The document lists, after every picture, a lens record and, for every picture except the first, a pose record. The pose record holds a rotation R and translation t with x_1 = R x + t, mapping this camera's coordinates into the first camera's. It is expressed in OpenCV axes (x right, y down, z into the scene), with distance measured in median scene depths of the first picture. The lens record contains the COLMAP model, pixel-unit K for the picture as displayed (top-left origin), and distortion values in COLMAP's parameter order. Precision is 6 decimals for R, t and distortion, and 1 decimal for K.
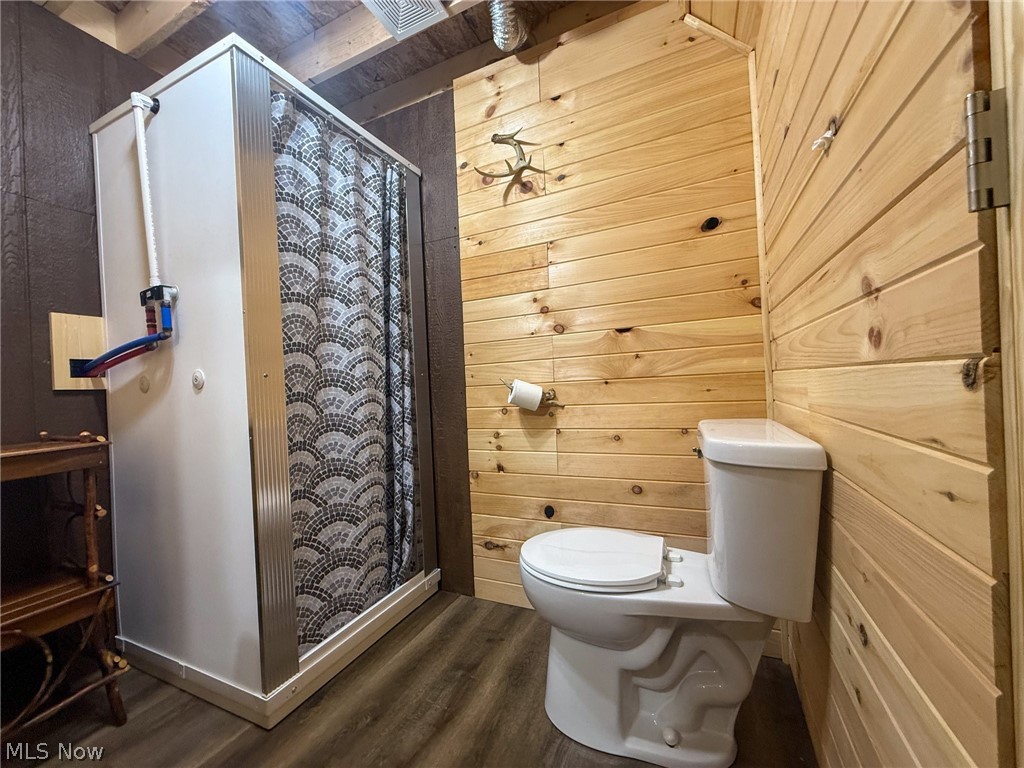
lens RADIAL K [[407.2, 0, 510.2], [0, 407.2, 384.7], [0, 0, 1]] dist [0.000000, -0.000044]
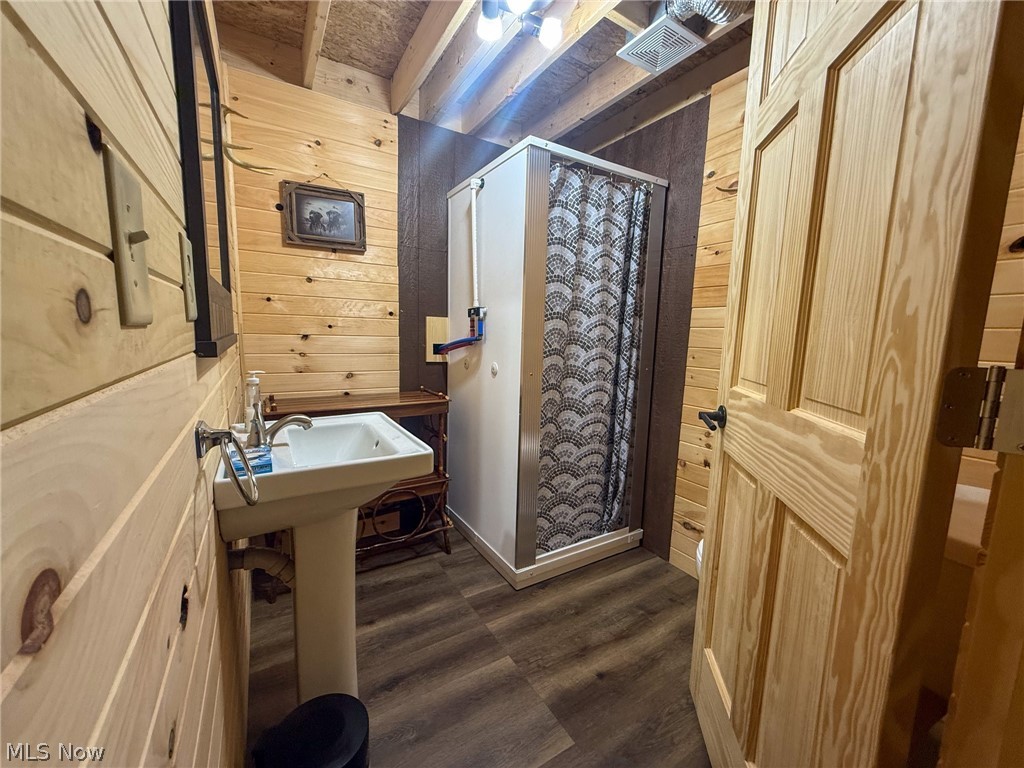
lens RADIAL K [[407.2, 0, 510.2], [0, 407.2, 384.7], [0, 0, 1]] dist [0.000000, -0.000044]
pose [[0.828988, 0.141329, -0.541114, 0.107975], [-0.068336, 0.985891, 0.152807, -0.148827], [0.555076, -0.089698, 0.826949, -0.203742]]
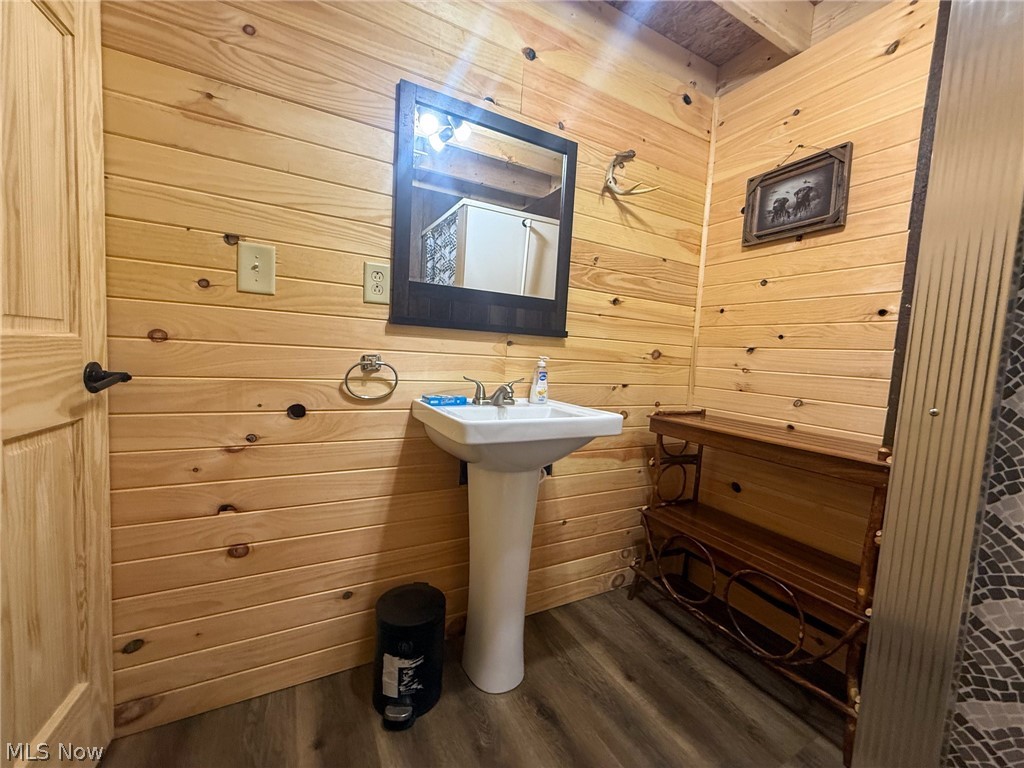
lens RADIAL K [[407.2, 0, 510.2], [0, 407.2, 384.7], [0, 0, 1]] dist [0.000000, -0.000044]
pose [[-0.599853, 0.076223, -0.796471, 0.124859], [-0.030502, 0.992550, 0.117960, -0.077310], [0.799528, 0.095053, -0.593059, 0.618010]]
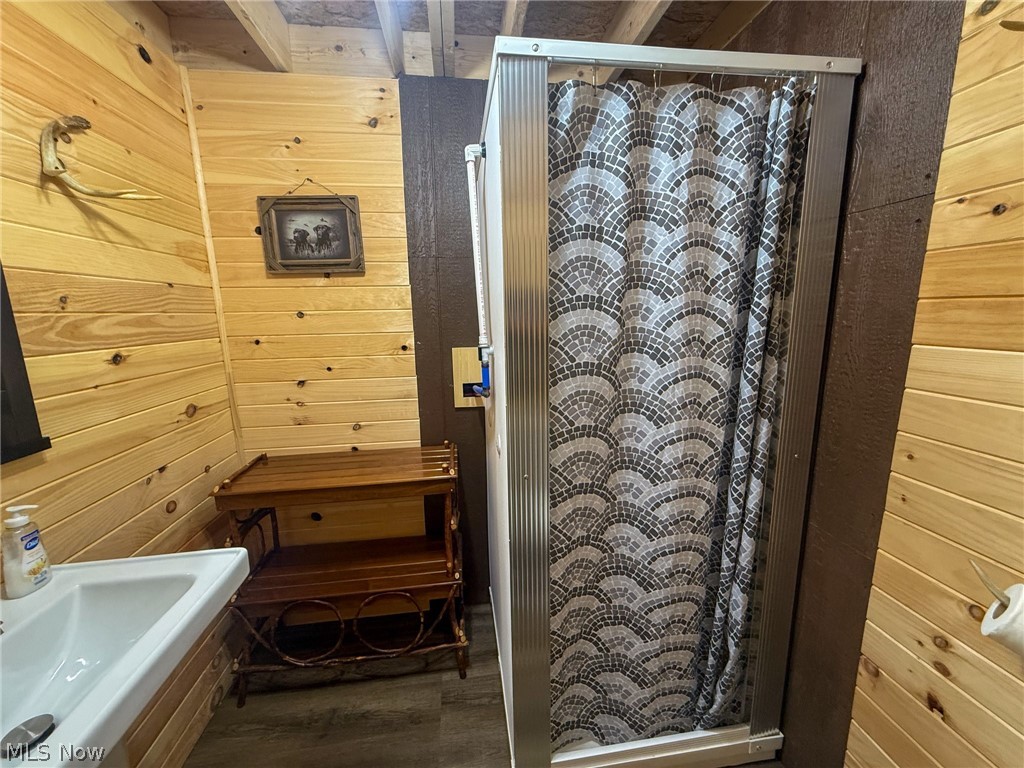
lens RADIAL K [[407.2, 0, 510.2], [0, 407.2, 384.7], [0, 0, 1]] dist [0.000000, -0.000044]
pose [[0.534121, 0.187710, -0.824306, 0.035329], [-0.007380, 0.976037, 0.217480, -0.284033], [0.845376, -0.110078, 0.522707, 0.391067]]
